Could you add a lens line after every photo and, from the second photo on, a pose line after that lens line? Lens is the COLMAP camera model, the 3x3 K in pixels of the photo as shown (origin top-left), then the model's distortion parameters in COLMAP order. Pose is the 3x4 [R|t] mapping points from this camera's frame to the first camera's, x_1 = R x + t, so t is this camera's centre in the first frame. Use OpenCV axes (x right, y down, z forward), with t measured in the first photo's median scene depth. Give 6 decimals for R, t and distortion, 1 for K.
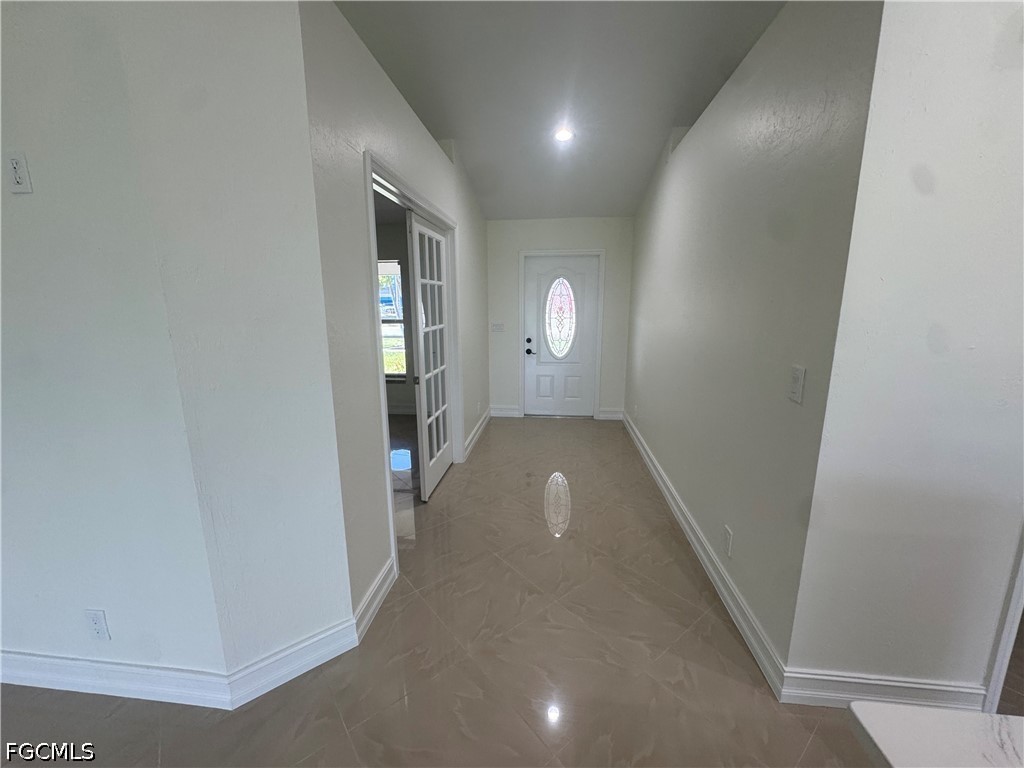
lens RADIAL K [[409.2, 0, 512.0], [0, 409.2, 384.0], [0, 0, 1]] dist [-0.000340, 0.000208]
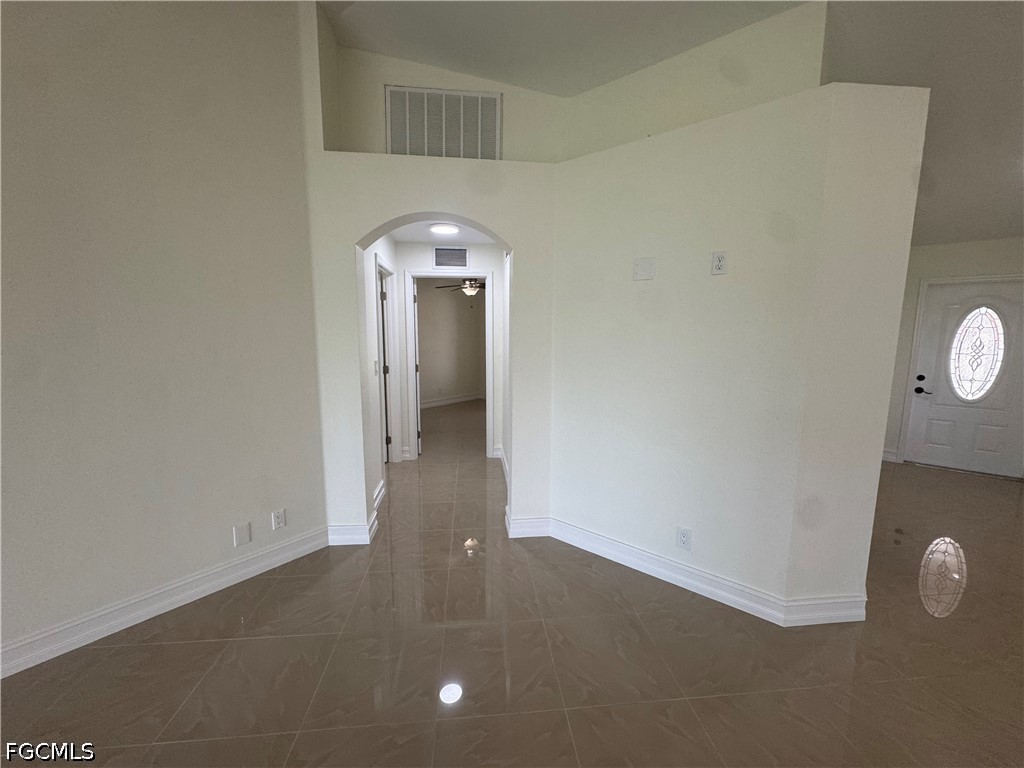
lens RADIAL K [[409.2, 0, 512.0], [0, 409.2, 384.0], [0, 0, 1]] dist [-0.000340, 0.000208]
pose [[0.840185, 0.082039, -0.536058, -0.227184], [-0.116851, 0.992658, -0.031228, 0.037820], [0.529561, 0.088876, 0.843603, -0.212806]]
